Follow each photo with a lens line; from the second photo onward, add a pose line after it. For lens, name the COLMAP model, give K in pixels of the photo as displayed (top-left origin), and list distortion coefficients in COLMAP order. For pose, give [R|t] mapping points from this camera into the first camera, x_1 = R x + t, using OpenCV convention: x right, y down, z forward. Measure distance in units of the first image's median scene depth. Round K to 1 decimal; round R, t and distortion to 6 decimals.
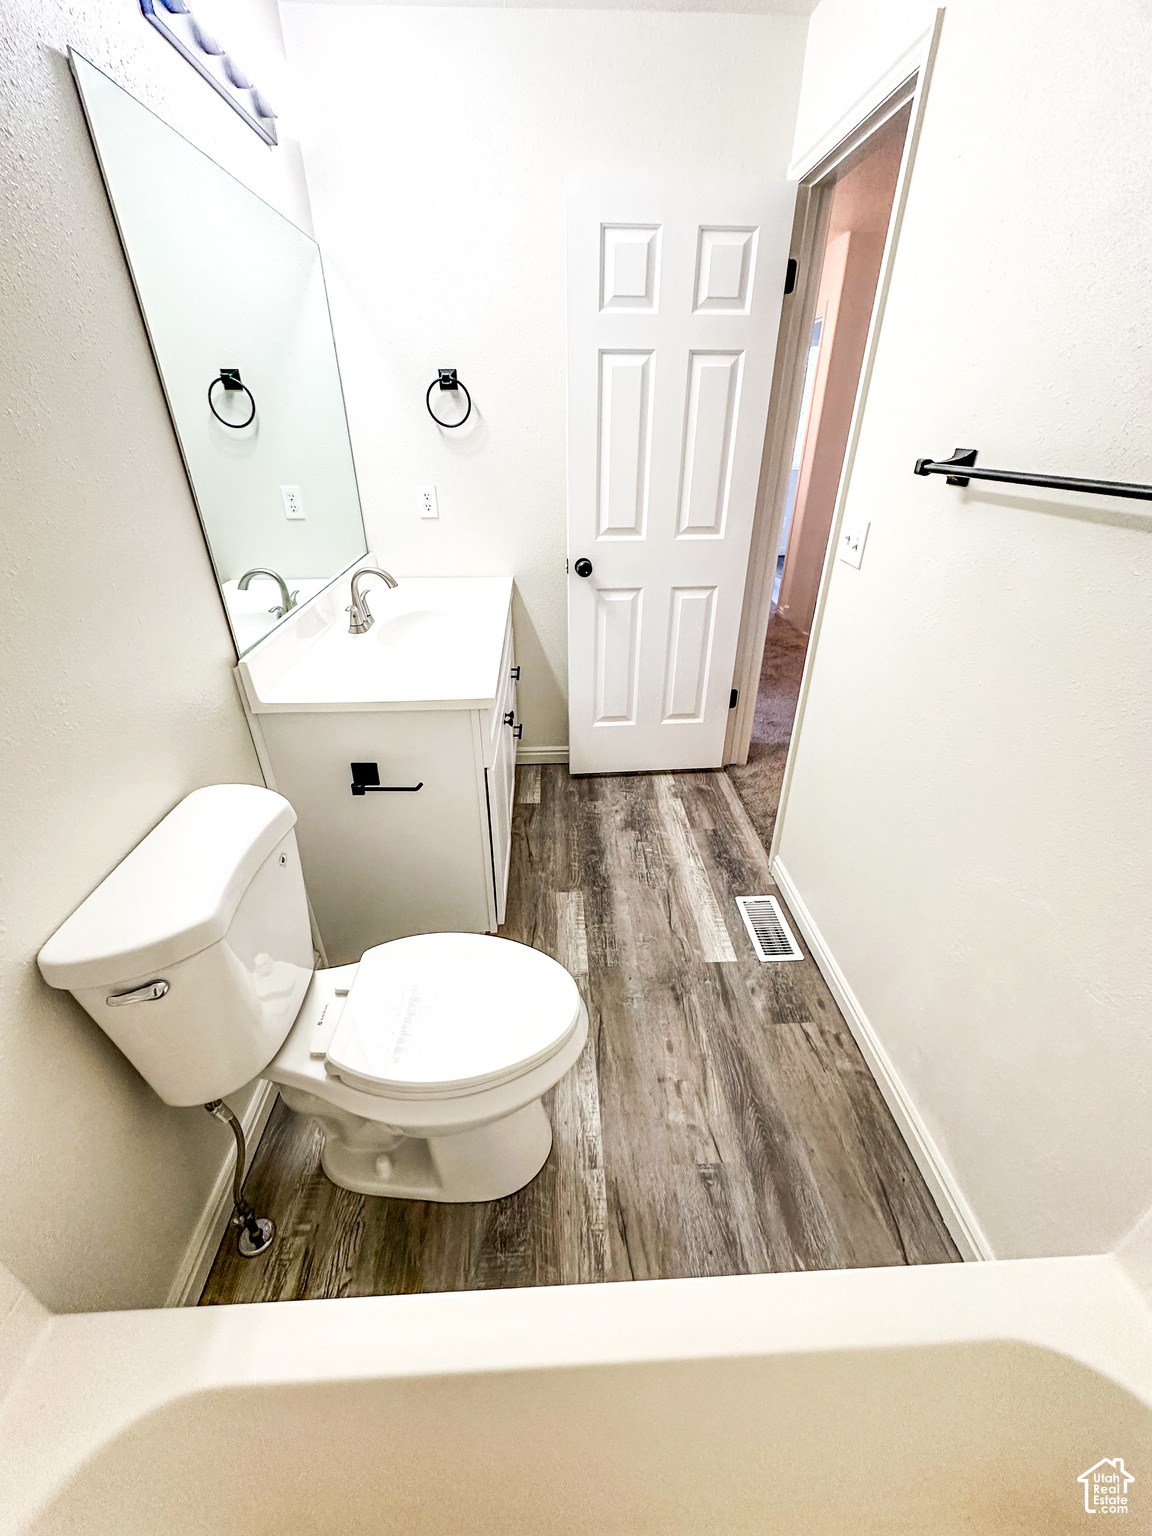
lens RADIAL K [[611.9, 0, 574.2], [0, 611.9, 767.5], [0, 0, 1]] dist [-0.005766, 0.001414]
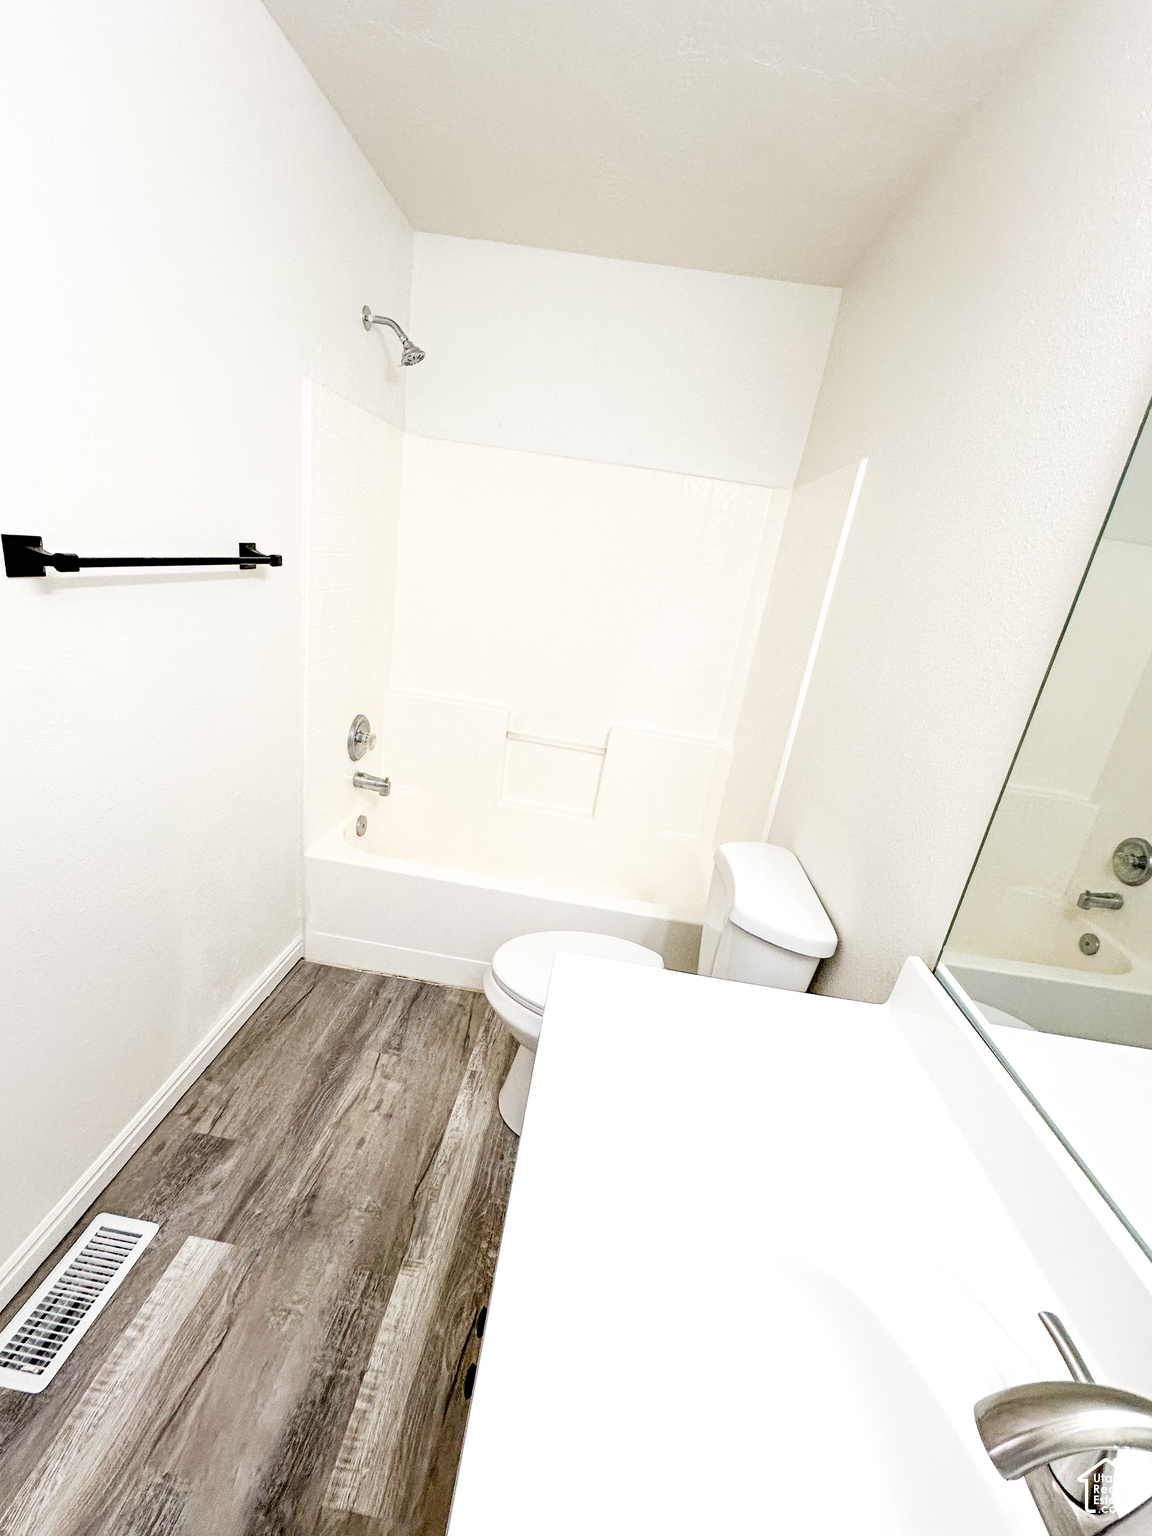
lens RADIAL K [[611.9, 0, 568.8], [0, 611.9, 770.8], [0, 0, 1]] dist [-0.005766, 0.001414]
pose [[-0.980299, -0.175671, 0.090298, -0.149663], [-0.046919, 0.651180, 0.757472, -0.672831], [-0.191866, 0.738312, -0.646593, 1.129854]]
